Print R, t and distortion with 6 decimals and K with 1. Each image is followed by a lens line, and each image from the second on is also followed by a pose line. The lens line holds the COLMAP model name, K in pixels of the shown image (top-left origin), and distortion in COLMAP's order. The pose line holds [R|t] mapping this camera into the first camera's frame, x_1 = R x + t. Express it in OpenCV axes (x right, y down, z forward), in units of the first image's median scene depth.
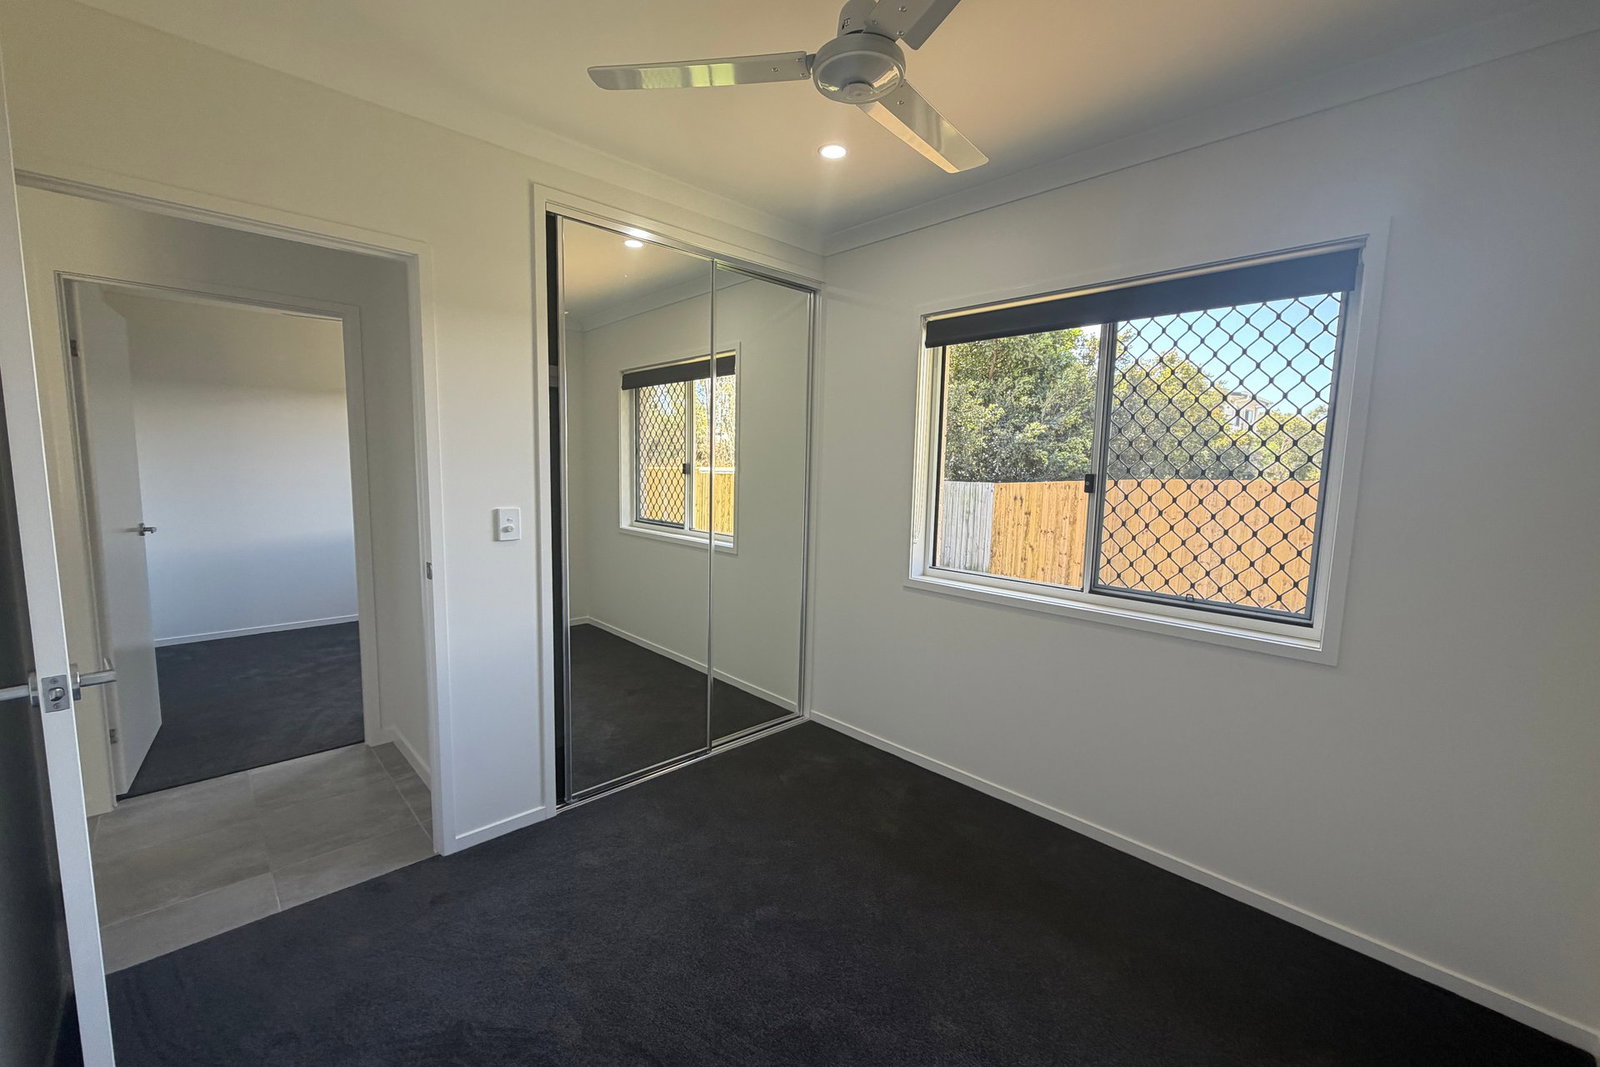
lens RADIAL K [[631.8, 0, 800.0], [0, 631.8, 533.5], [0, 0, 1]] dist [-0.028387, -0.000046]
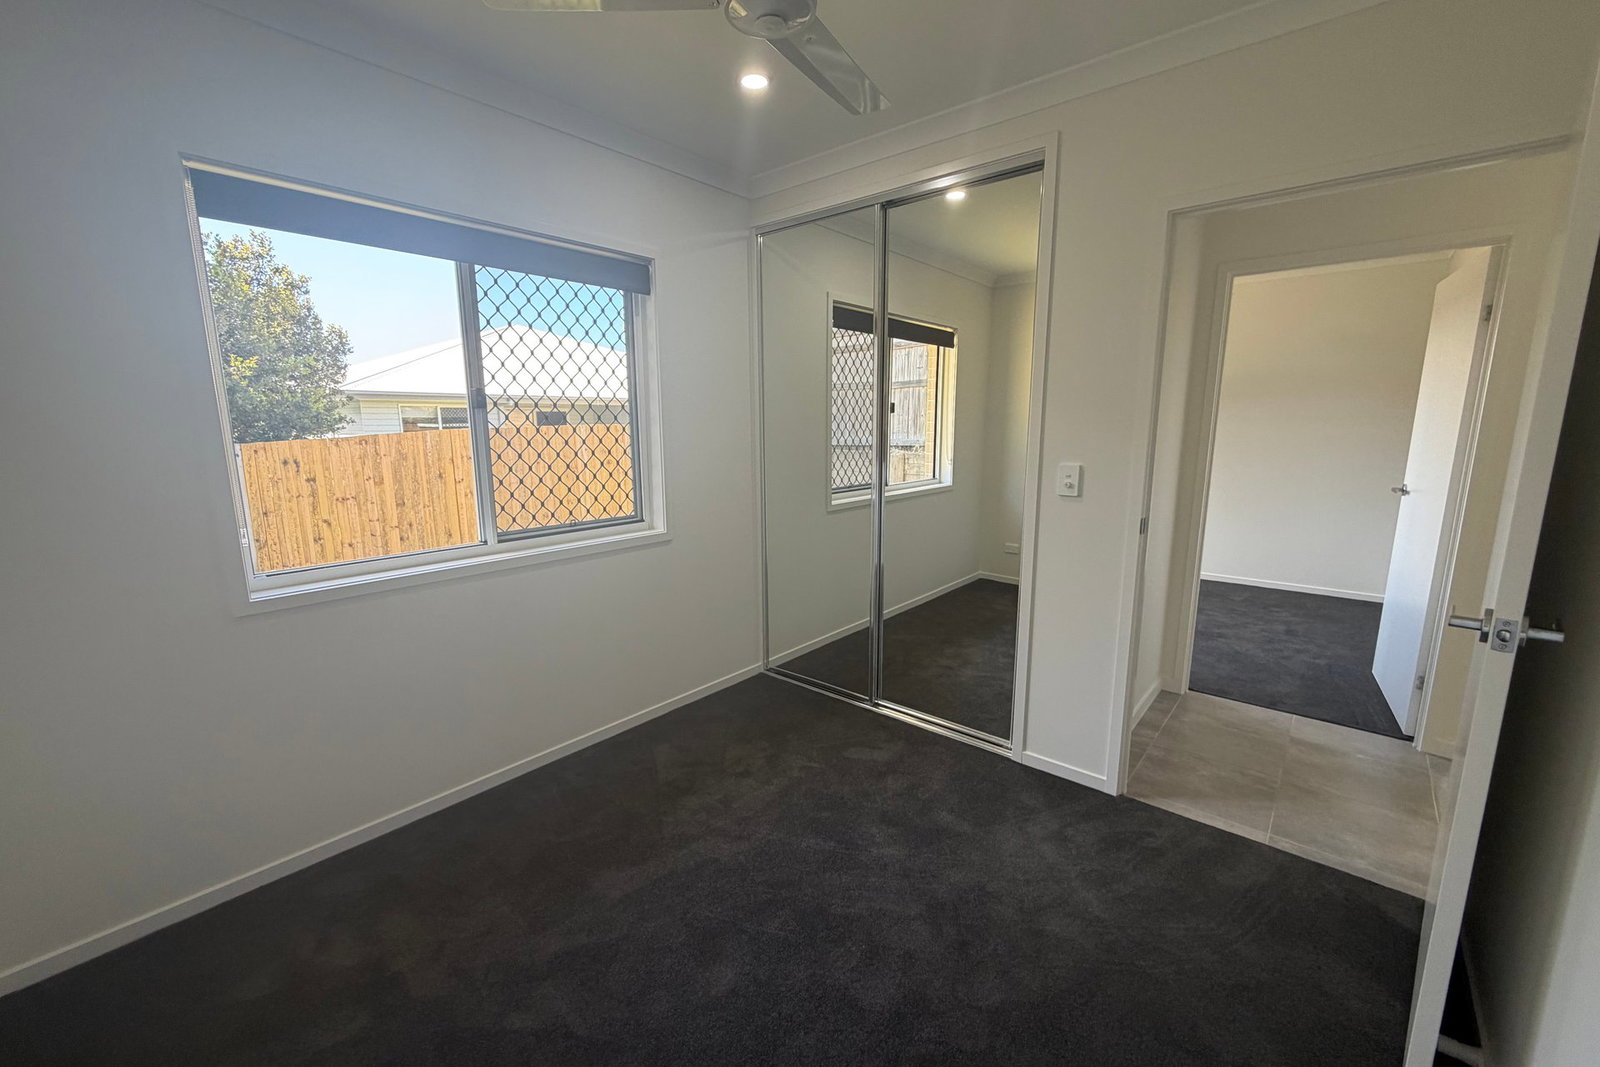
lens RADIAL K [[631.8, 0, 800.0], [0, 631.8, 533.5], [0, 0, 1]] dist [-0.028387, -0.000046]
pose [[-0.069301, -0.201032, 0.977130, -0.597543], [0.112677, 0.971640, 0.207894, -0.080668], [-0.991212, 0.124508, -0.044684, 0.611001]]
